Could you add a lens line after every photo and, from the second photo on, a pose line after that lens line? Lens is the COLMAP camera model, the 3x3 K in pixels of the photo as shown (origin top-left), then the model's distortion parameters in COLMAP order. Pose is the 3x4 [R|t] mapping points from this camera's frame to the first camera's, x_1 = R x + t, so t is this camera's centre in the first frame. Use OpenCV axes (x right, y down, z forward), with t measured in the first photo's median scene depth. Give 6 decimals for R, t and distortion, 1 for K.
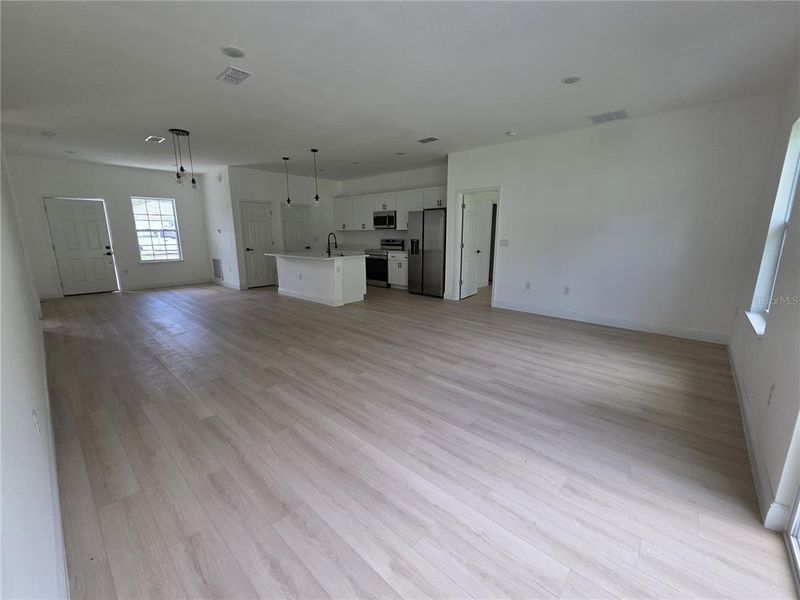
lens RADIAL K [[323.6, 0, 400.7], [0, 323.6, 298.9], [0, 0, 1]] dist [0.001686, -0.000091]
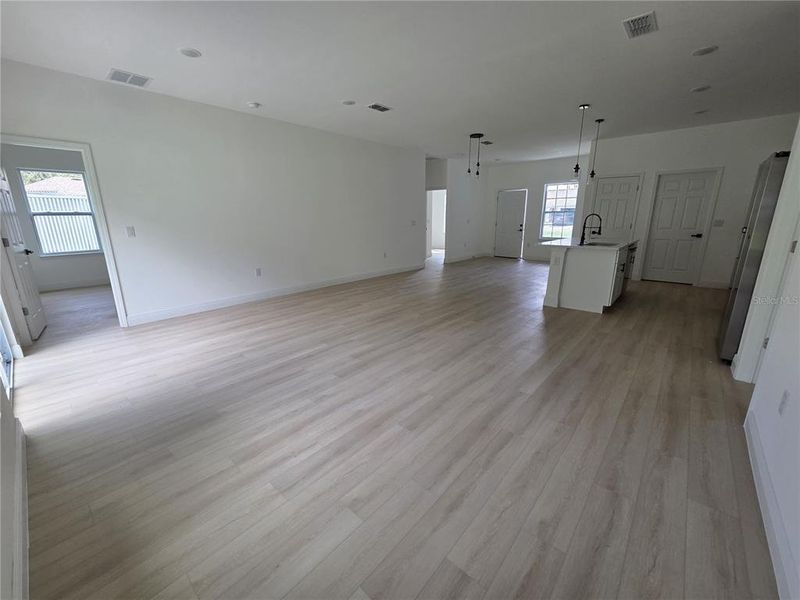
lens RADIAL K [[323.6, 0, 400.4], [0, 323.6, 299.4], [0, 0, 1]] dist [0.001686, -0.000091]
pose [[0.018482, 0.250558, -0.967925, 1.015004], [-0.193218, 0.950736, 0.242419, -0.206264], [0.980982, 0.182540, 0.065984, 1.026161]]
